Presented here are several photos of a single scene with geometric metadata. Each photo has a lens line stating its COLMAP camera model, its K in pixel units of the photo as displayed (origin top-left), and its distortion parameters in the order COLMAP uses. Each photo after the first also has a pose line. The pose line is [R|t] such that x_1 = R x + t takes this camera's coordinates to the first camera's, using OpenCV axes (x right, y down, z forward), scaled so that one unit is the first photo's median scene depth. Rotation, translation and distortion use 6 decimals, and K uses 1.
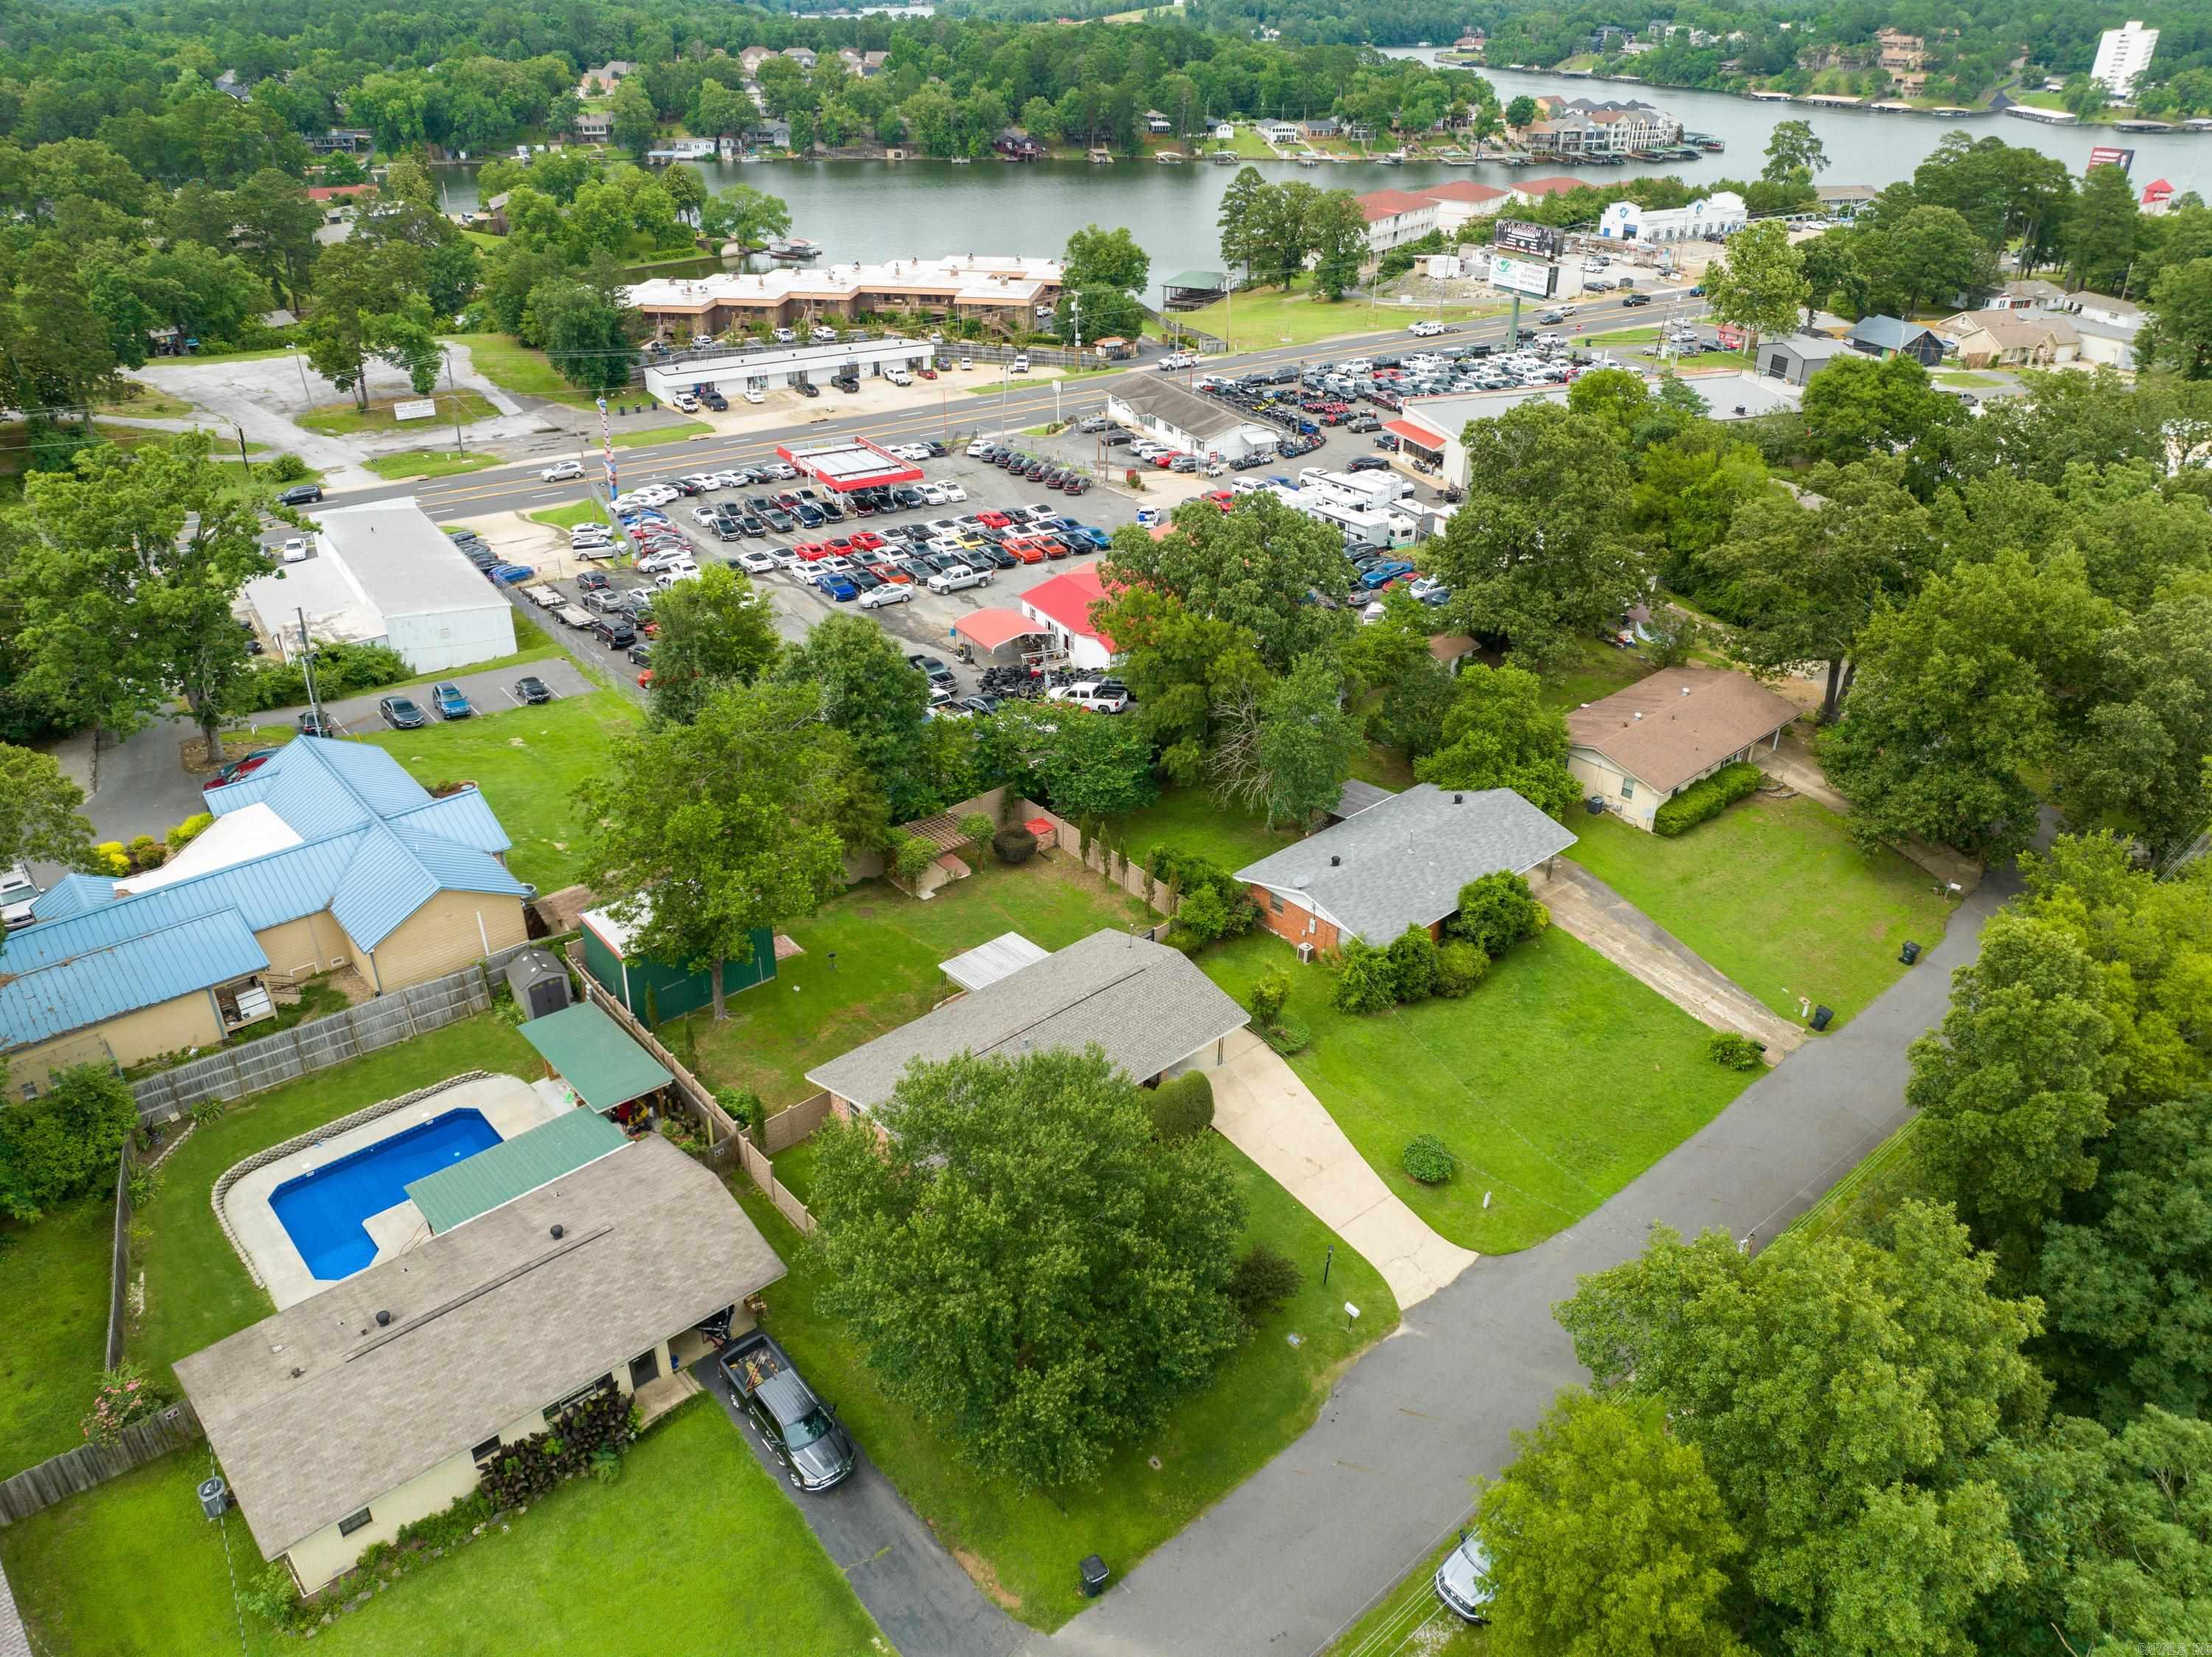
lens RADIAL K [[1533.6, 0, 1108.9], [0, 1533.6, 828.5], [0, 0, 1]] dist [-0.050848, 0.020366]
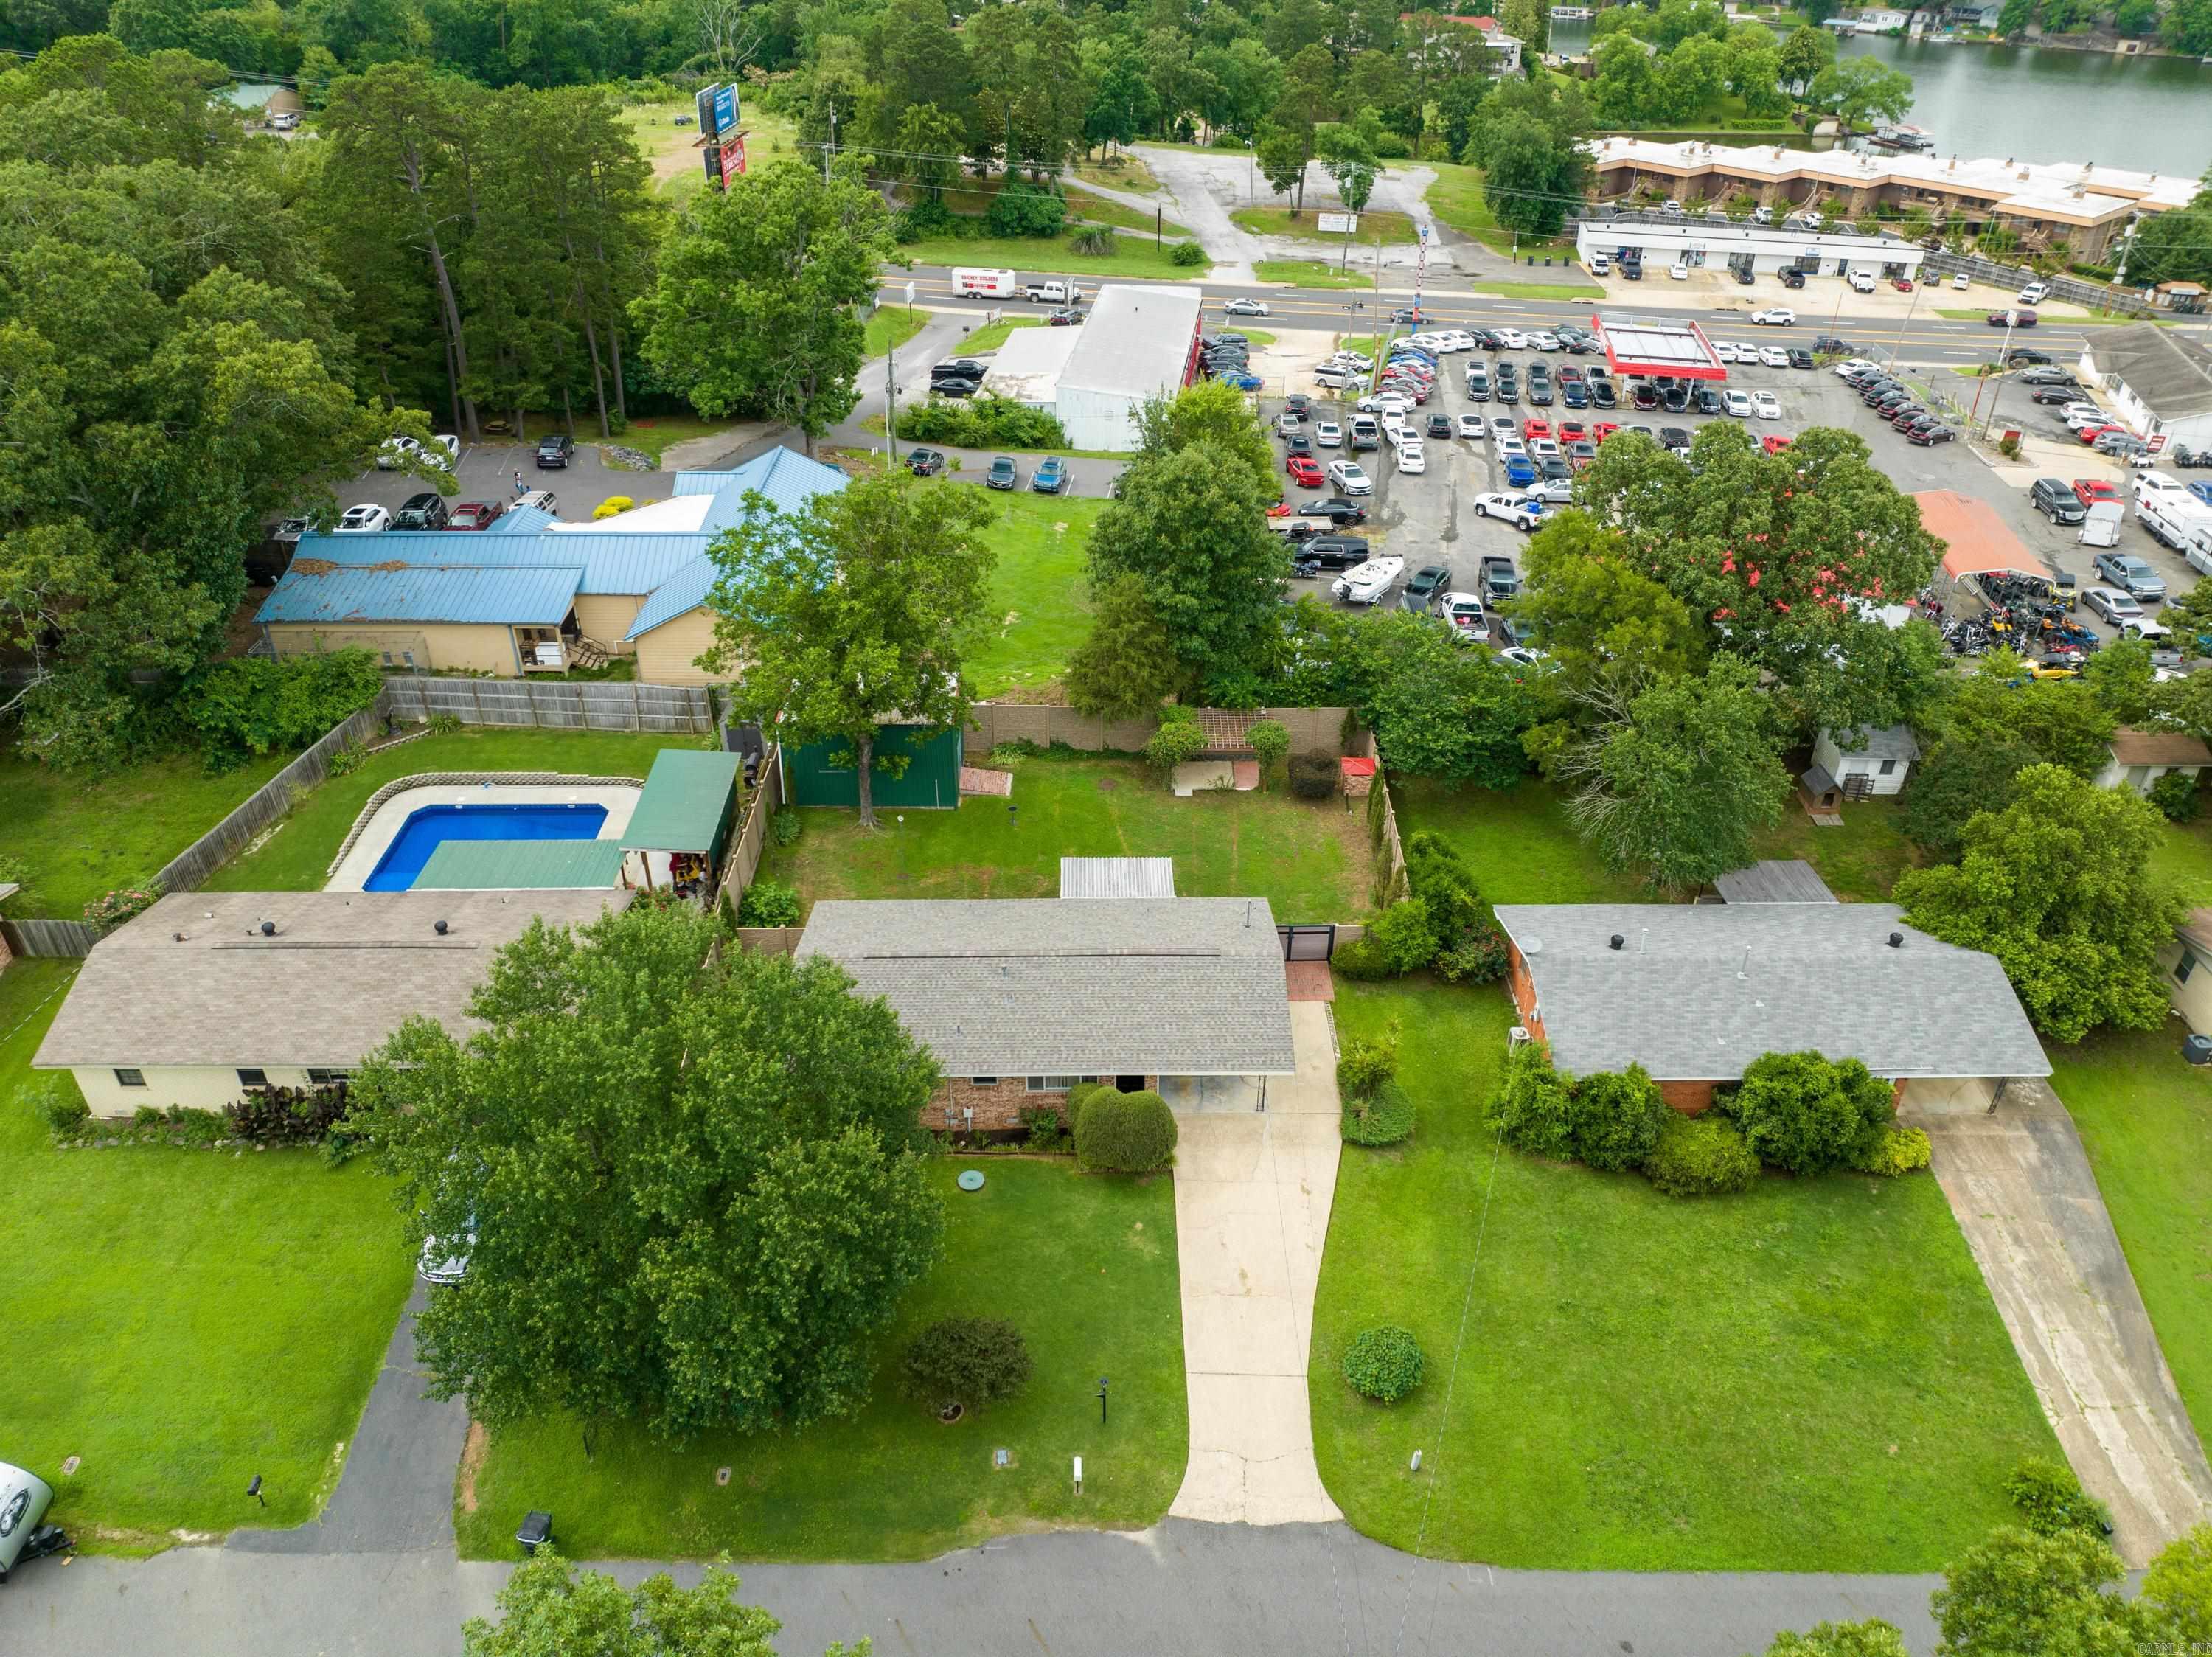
lens RADIAL K [[1533.6, 0, 1103.5], [0, 1533.6, 822.9], [0, 0, 1]] dist [-0.050848, 0.020366]
pose [[0.757749, 0.357704, -0.545769, 0.146123], [-0.319126, 0.932666, 0.168204, -0.031868], [0.569188, 0.046713, 0.820880, 0.126411]]
